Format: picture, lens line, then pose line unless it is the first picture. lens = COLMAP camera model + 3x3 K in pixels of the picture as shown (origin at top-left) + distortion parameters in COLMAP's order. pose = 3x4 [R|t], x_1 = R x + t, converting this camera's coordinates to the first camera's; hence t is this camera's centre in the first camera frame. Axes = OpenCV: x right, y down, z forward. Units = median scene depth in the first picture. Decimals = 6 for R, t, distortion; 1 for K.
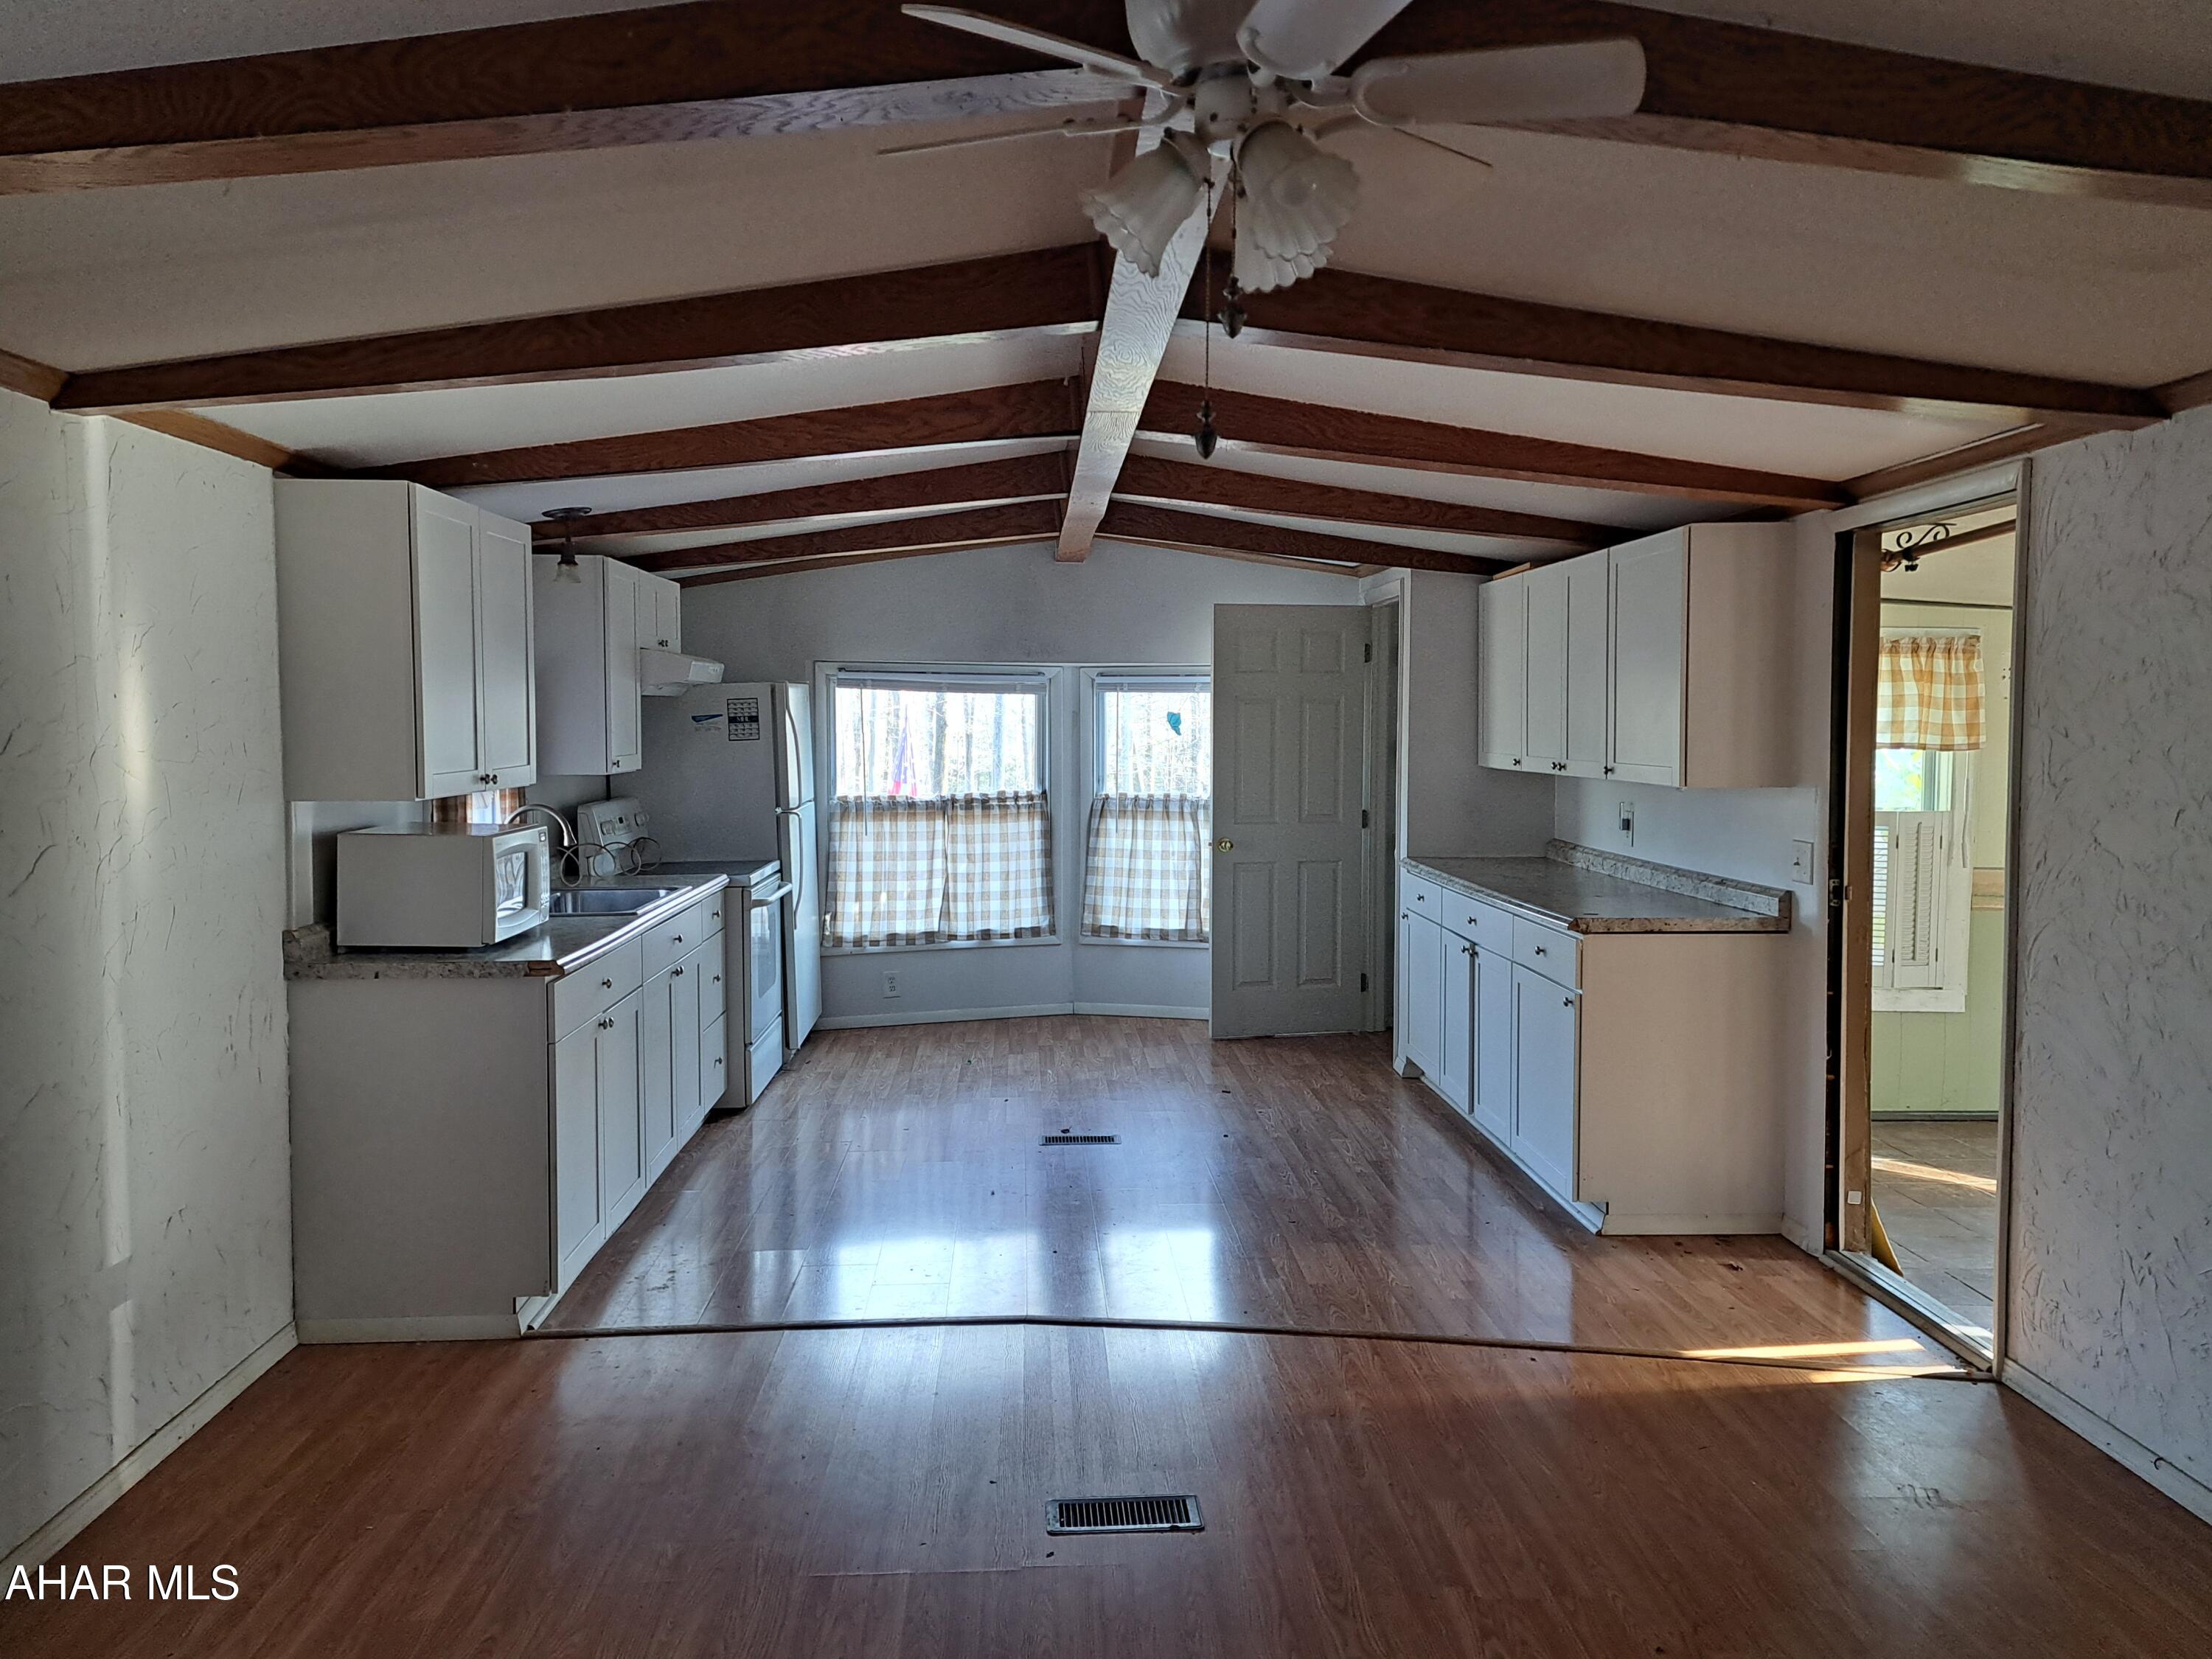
lens RADIAL K [[1579.3, 0, 1106.0], [0, 1579.3, 829.5], [0, 0, 1]] dist [0.007028, 0.000108]
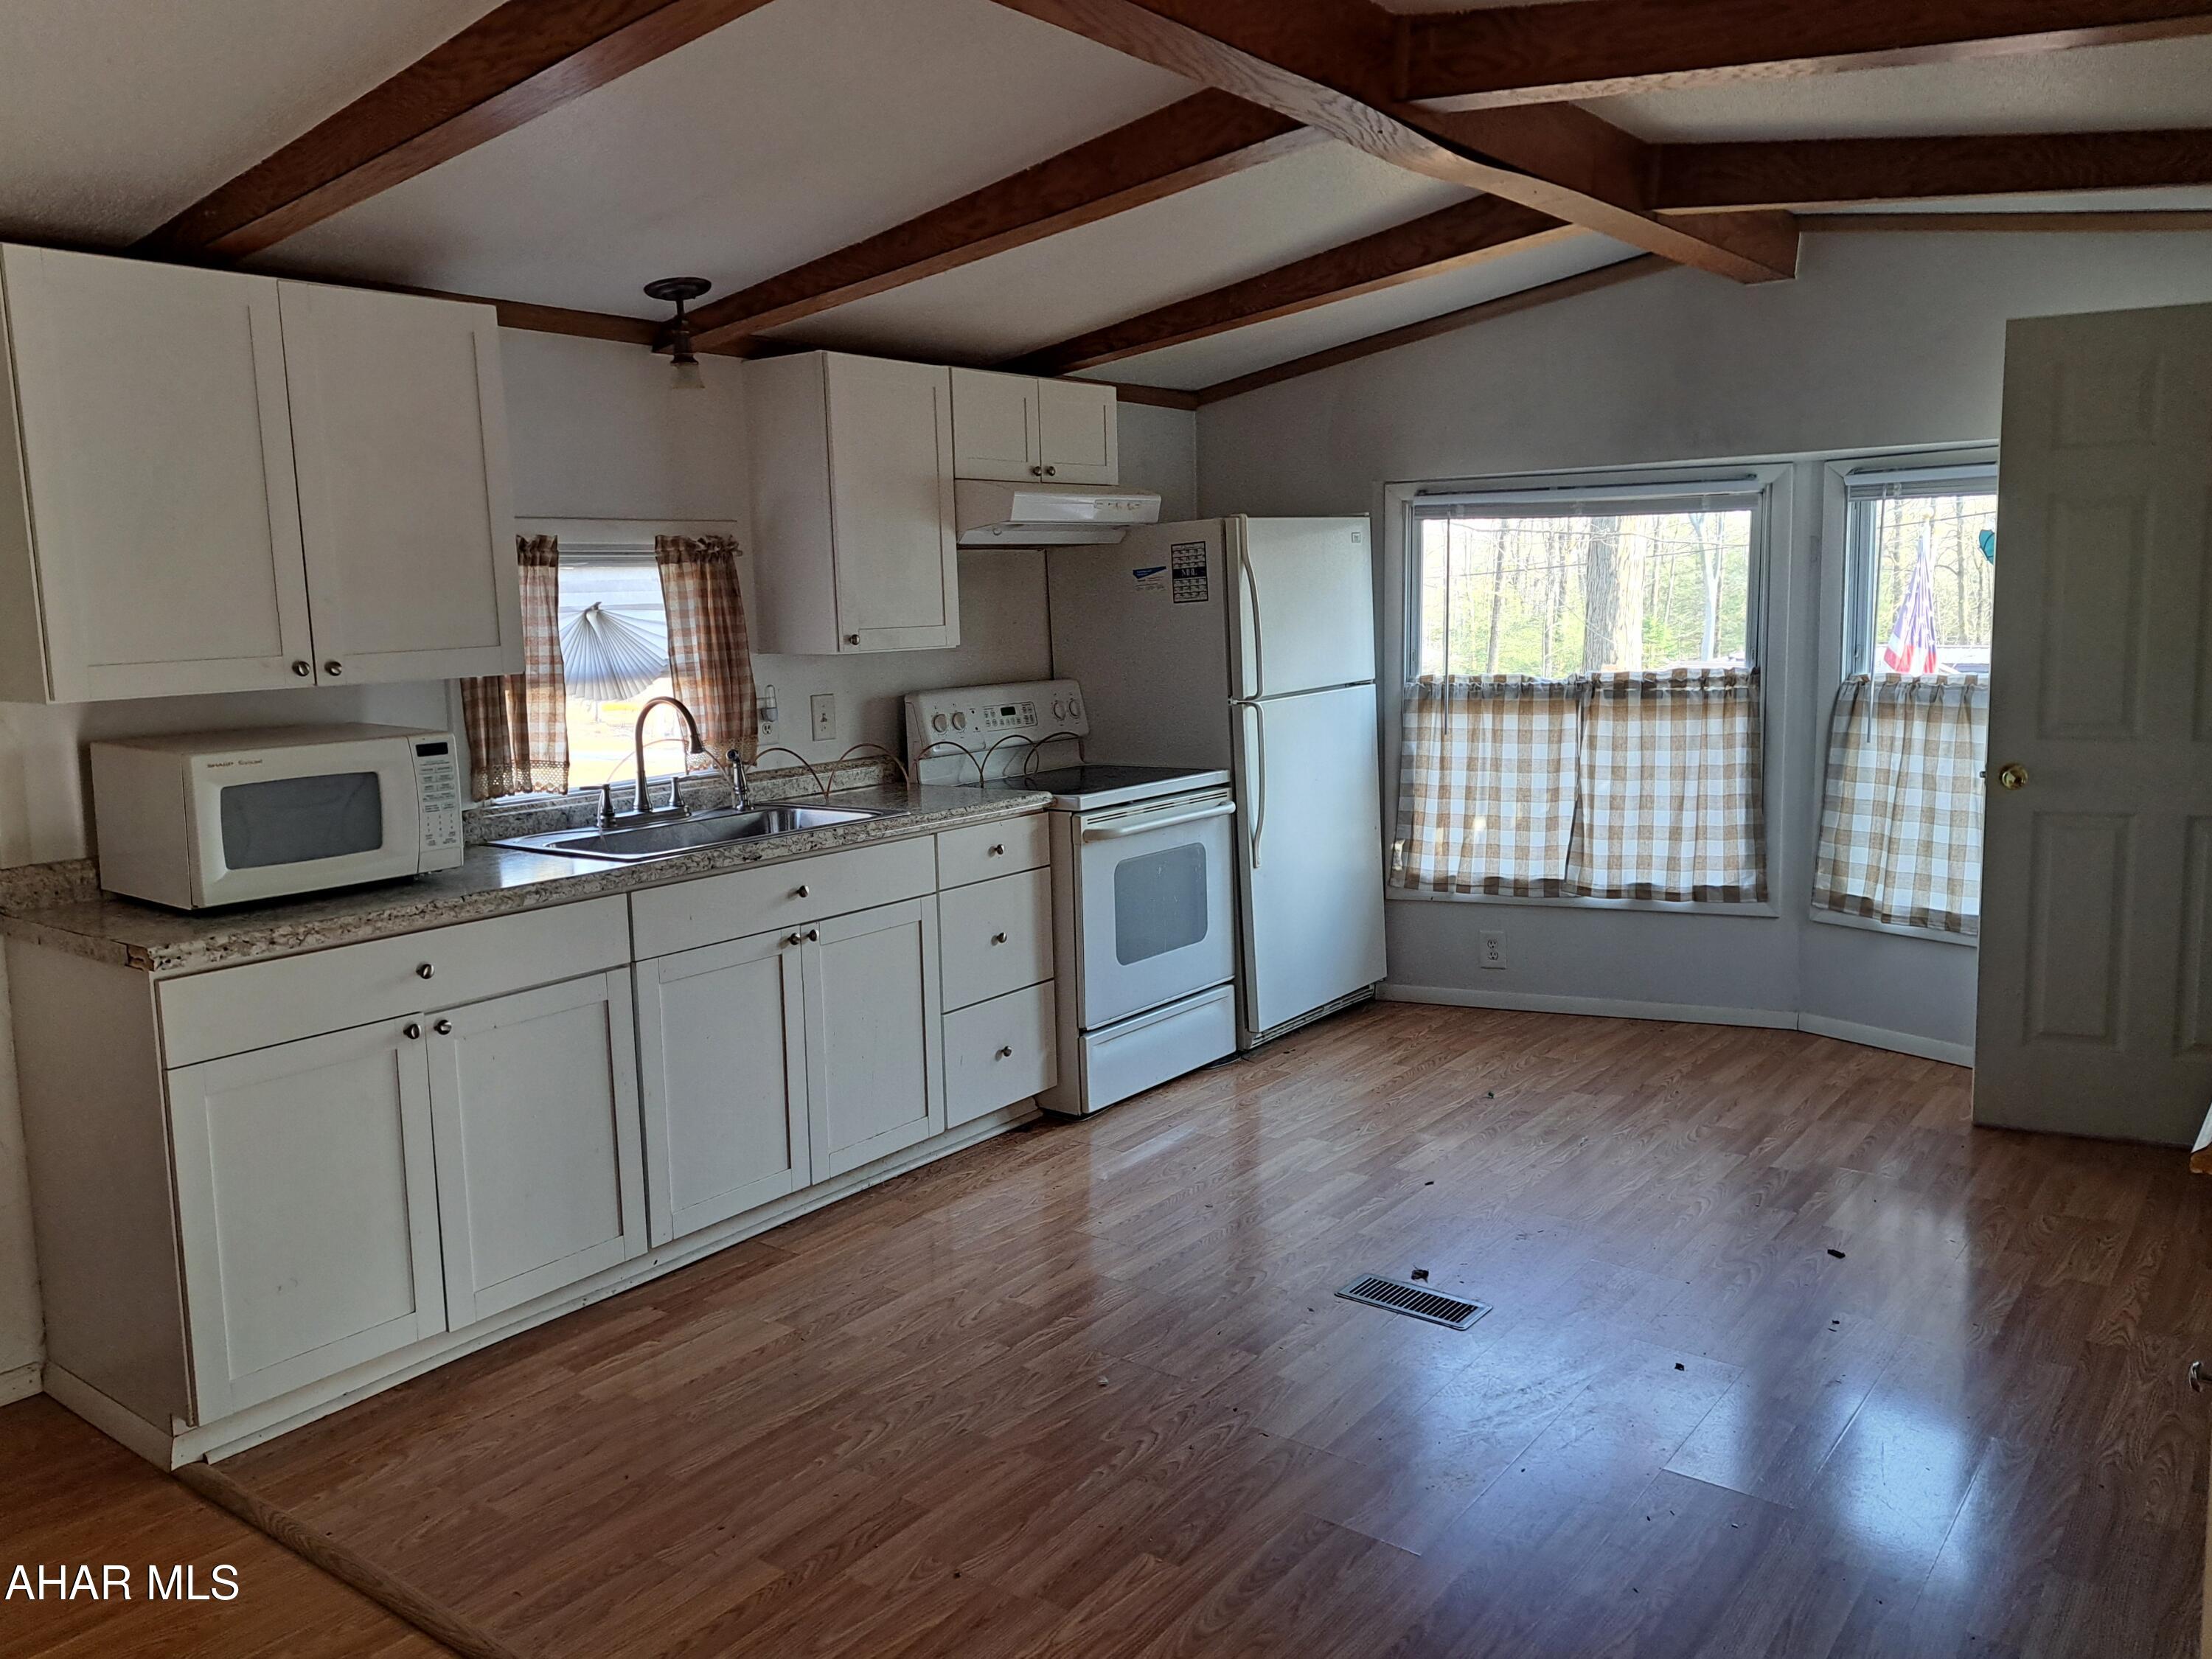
lens RADIAL K [[1579.3, 0, 1106.0], [0, 1579.3, 829.5], [0, 0, 1]] dist [0.007028, 0.000108]
pose [[0.718801, 0.078991, -0.690713, 0.214616], [-0.012652, 0.994846, 0.100606, -0.021642], [0.695100, -0.063577, 0.716096, 0.386299]]
